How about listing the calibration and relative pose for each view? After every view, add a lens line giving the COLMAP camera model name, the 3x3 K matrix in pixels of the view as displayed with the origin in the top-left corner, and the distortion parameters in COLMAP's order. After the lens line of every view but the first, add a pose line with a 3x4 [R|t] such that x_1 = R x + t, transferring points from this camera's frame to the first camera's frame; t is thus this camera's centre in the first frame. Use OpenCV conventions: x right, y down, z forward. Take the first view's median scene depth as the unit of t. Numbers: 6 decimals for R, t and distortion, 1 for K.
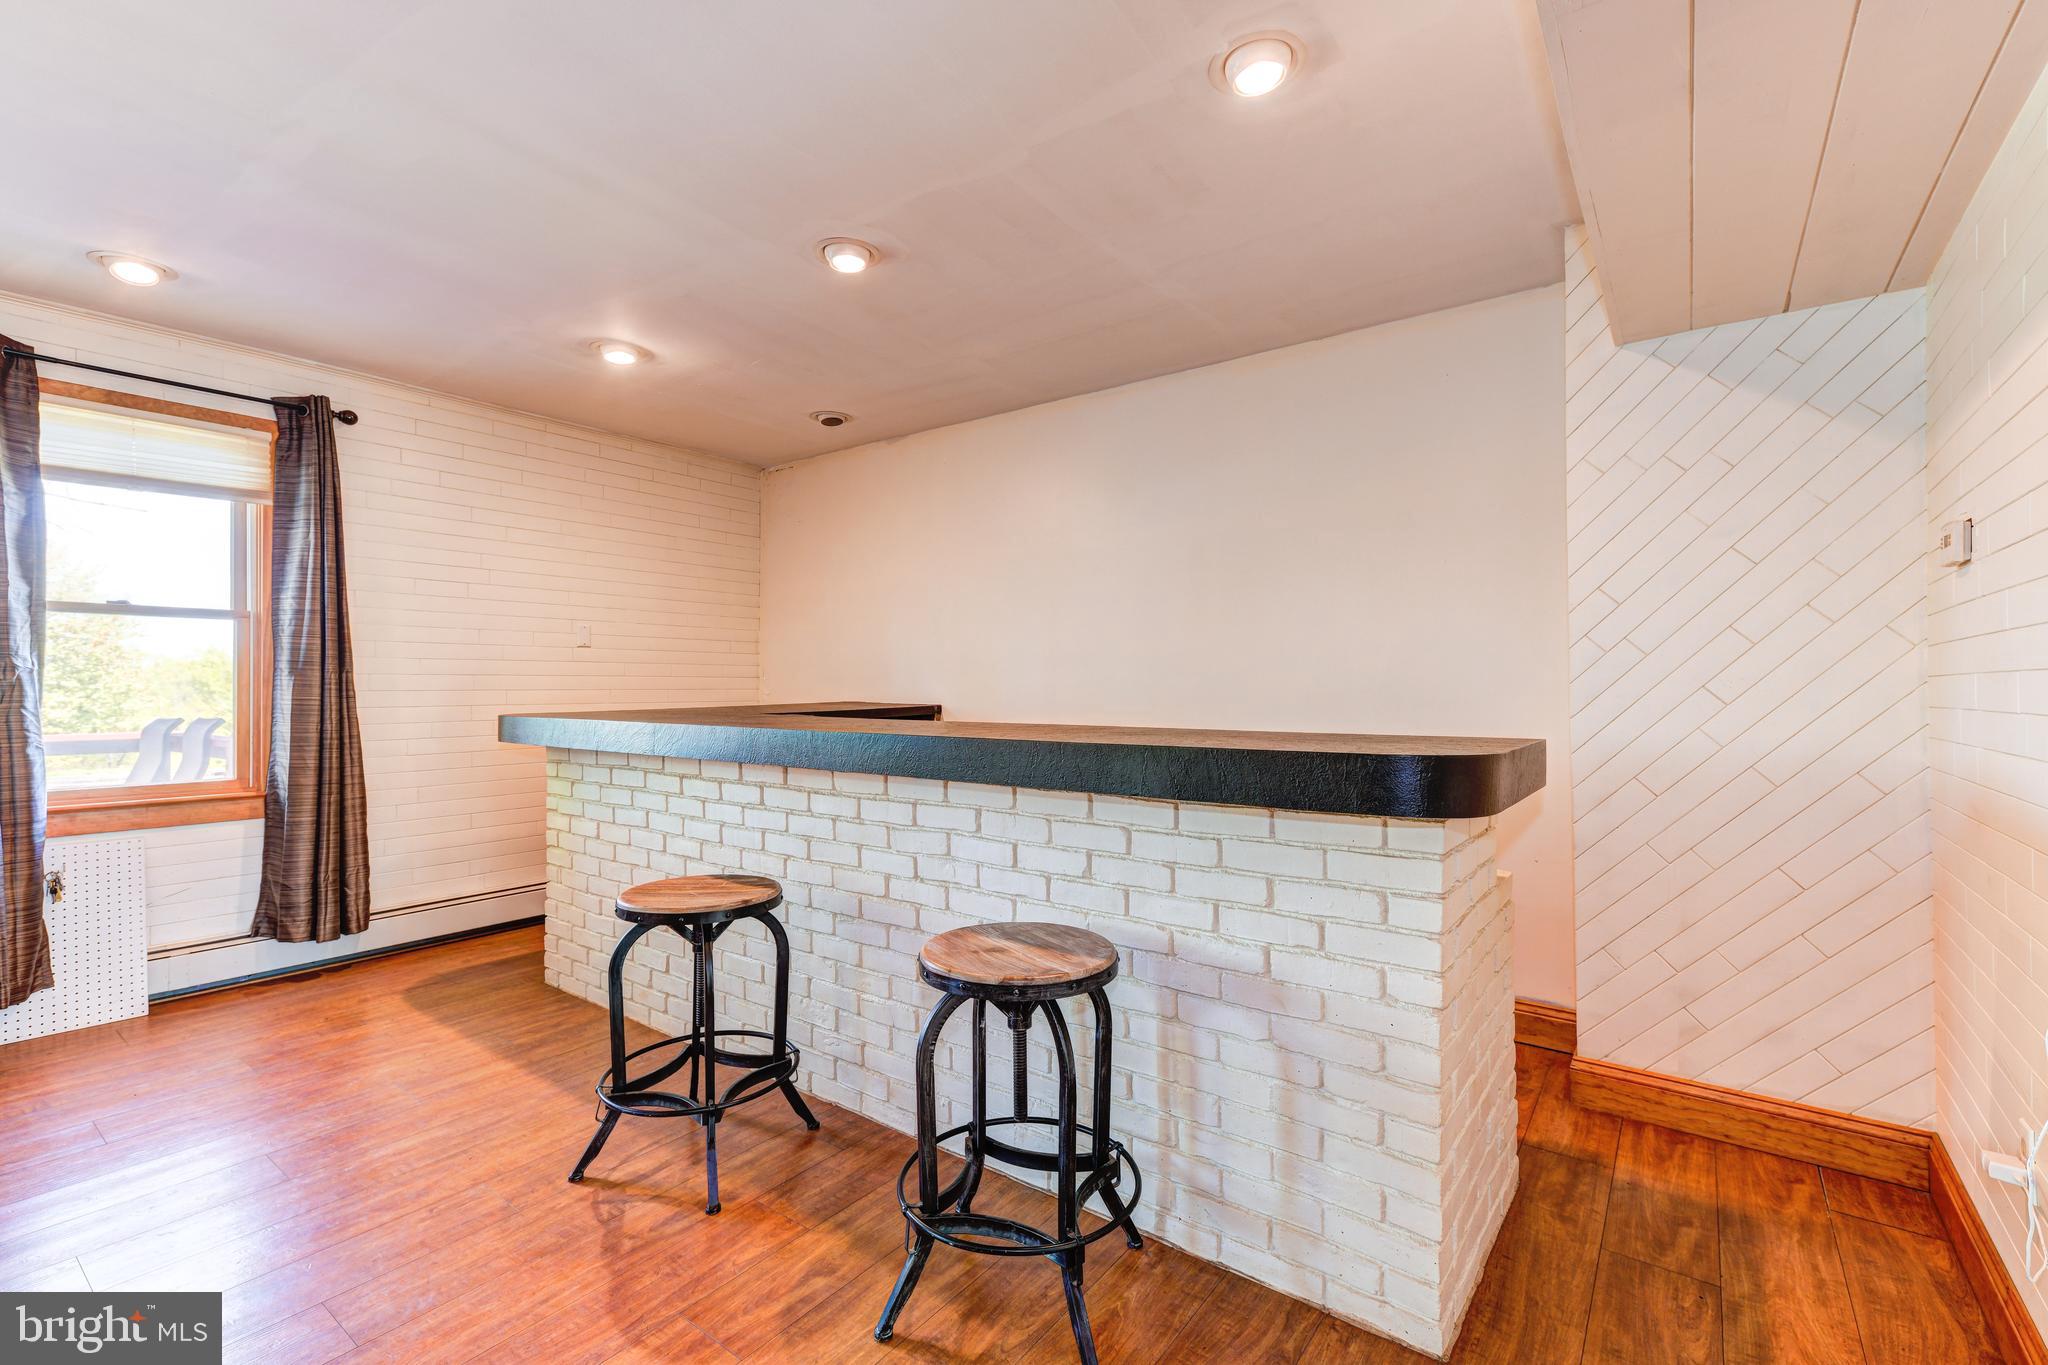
lens RADIAL K [[905.7, 0, 1031.7], [0, 905.7, 680.7], [0, 0, 1]] dist [0.023621, 0.000725]
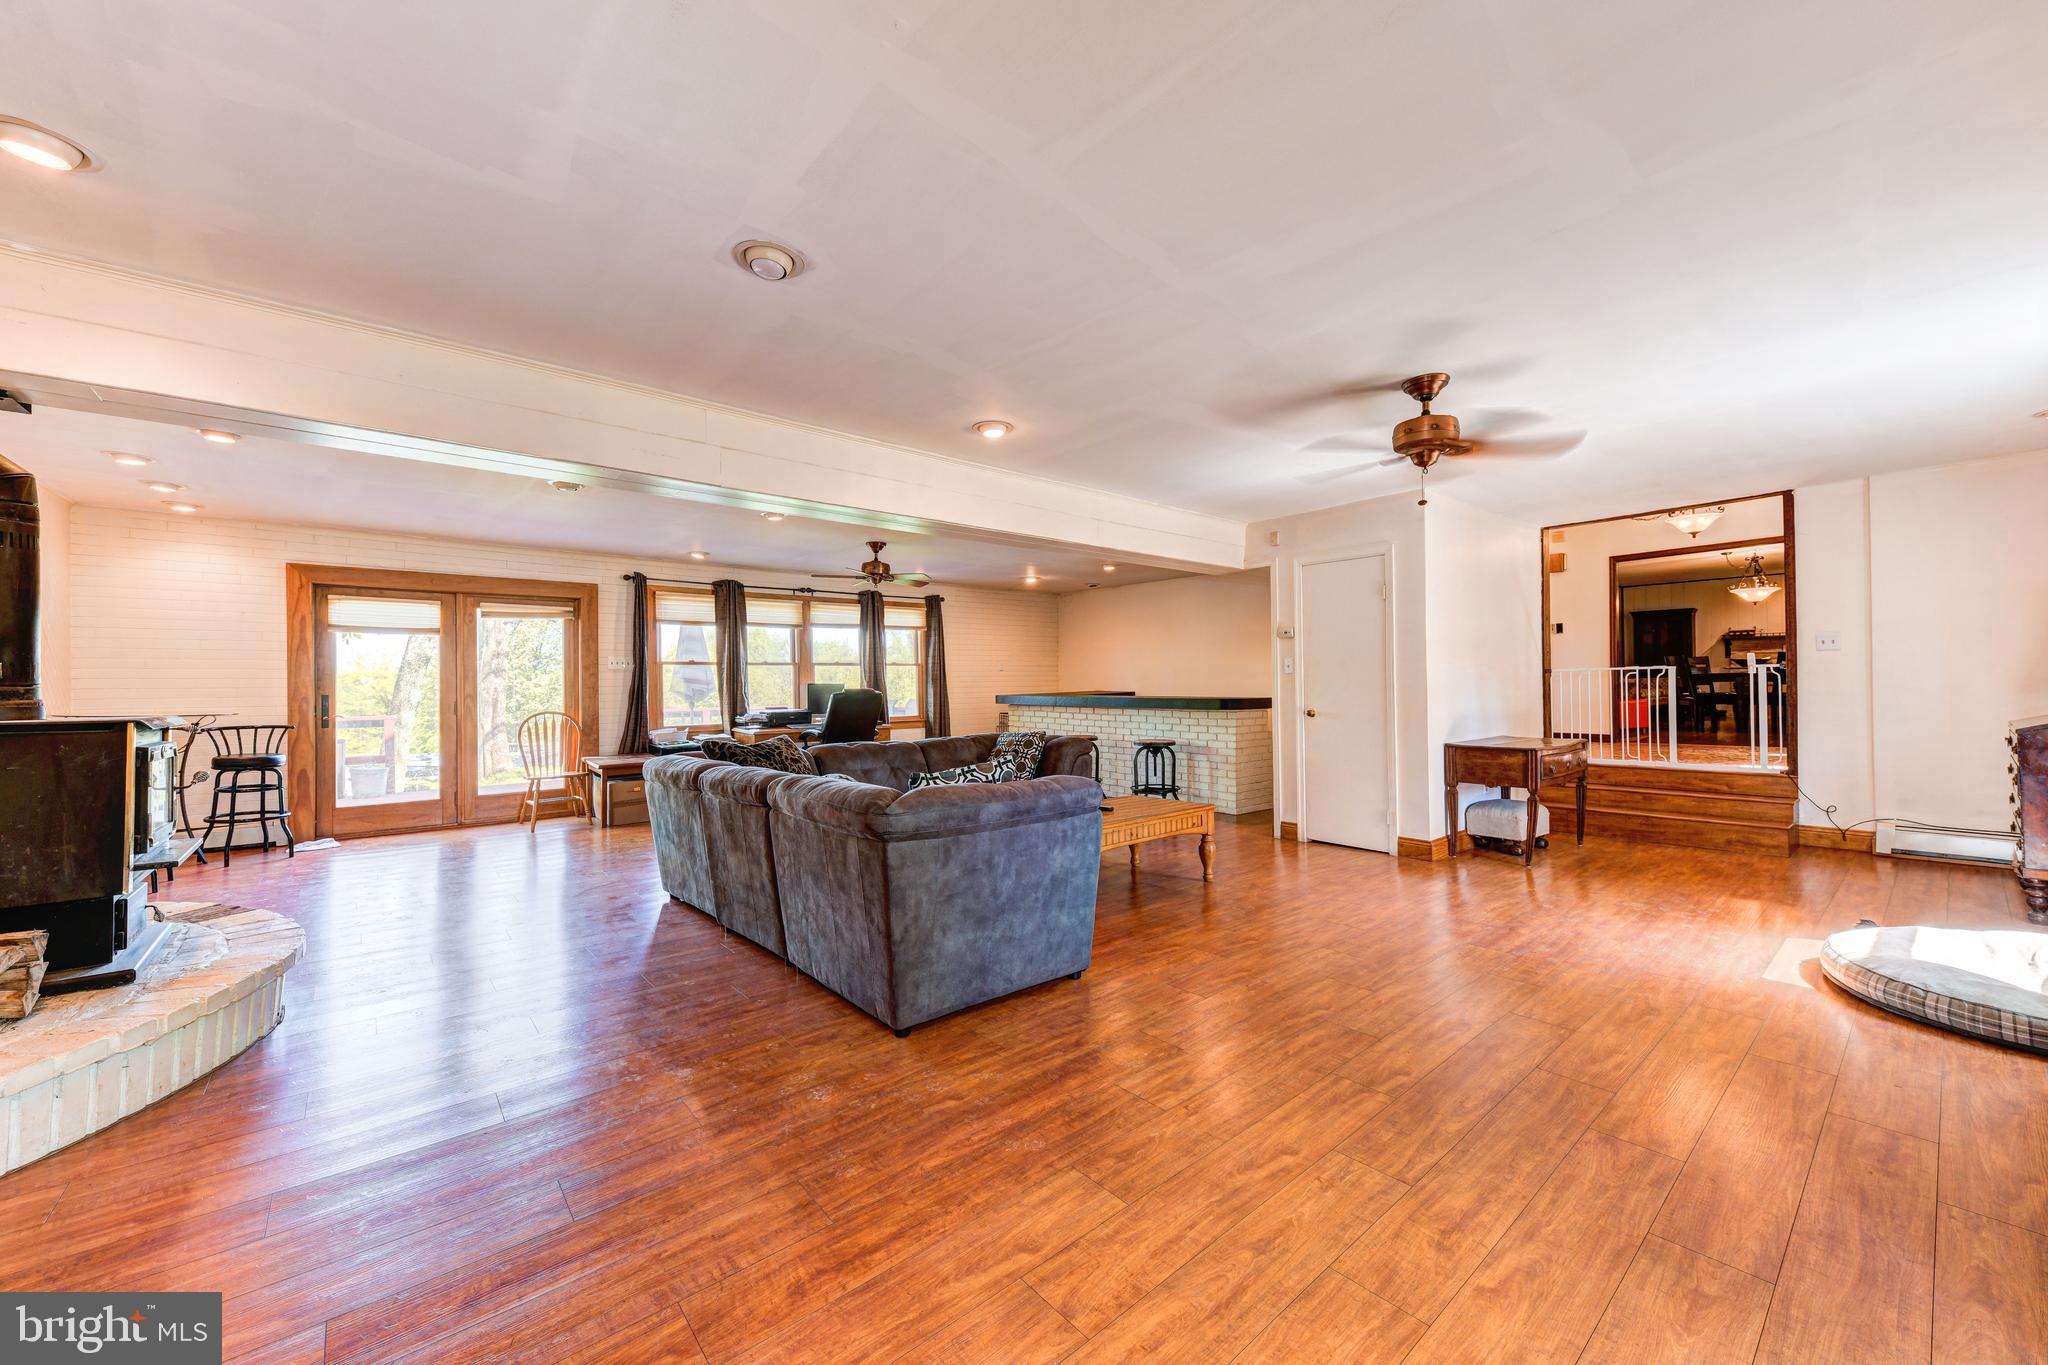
lens RADIAL K [[807.6, 0, 1015.3], [0, 807.6, 673.8], [0, 0, 1]] dist [0.019560, -0.000247]
pose [[0.971464, -0.011587, -0.236904, 0.201899], [0.011549, 0.999932, -0.001549, -0.043087], [0.236906, -0.001231, 0.971532, -2.328756]]
